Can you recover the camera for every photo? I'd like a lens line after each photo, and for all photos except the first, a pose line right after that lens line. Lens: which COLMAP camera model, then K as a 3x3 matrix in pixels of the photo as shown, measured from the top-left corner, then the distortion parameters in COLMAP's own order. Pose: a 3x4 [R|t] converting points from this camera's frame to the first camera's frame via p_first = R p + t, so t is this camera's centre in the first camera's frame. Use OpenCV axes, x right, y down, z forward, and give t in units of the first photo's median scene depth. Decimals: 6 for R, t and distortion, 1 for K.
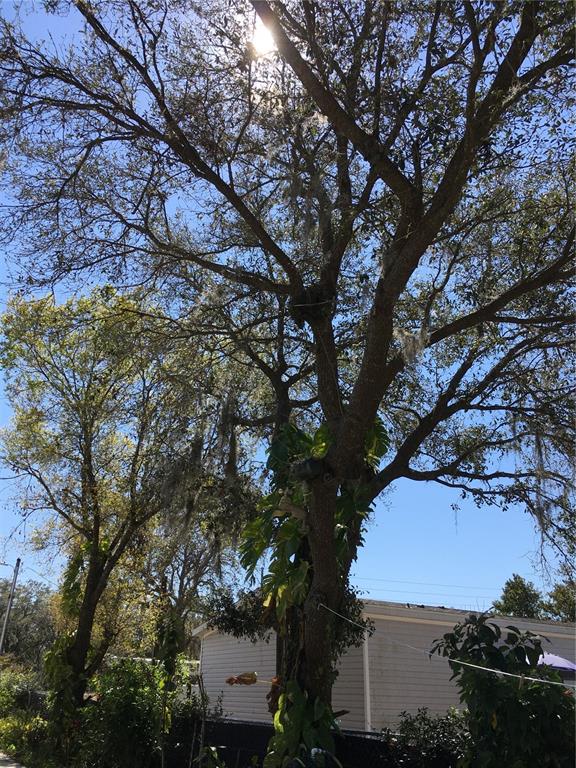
lens RADIAL K [[654.7, 0, 285.4], [0, 654.7, 380.5], [0, 0, 1]] dist [0.045158, -0.015866]
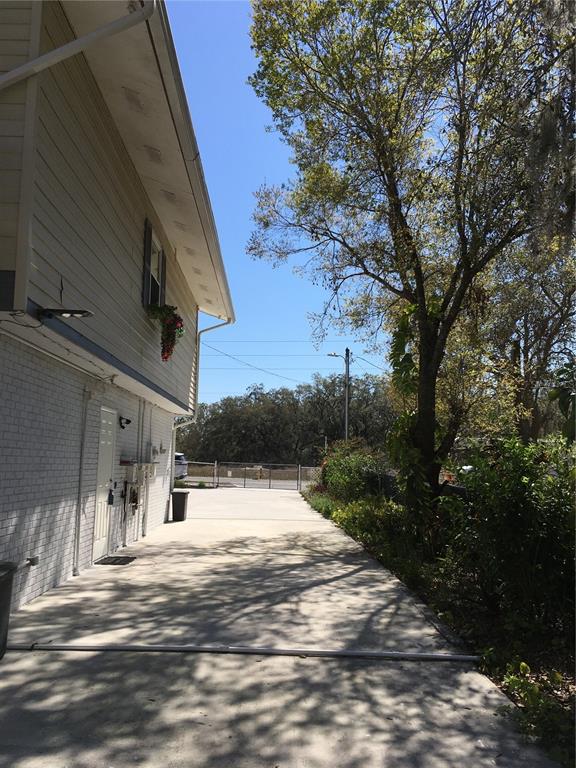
lens RADIAL K [[654.7, 0, 285.4], [0, 654.7, 380.5], [0, 0, 1]] dist [0.045158, -0.015866]
pose [[0.884044, -0.073998, -0.461508, -0.072257], [0.209936, 0.945049, 0.250616, 0.094463], [0.417603, -0.318443, 0.851001, 0.220717]]
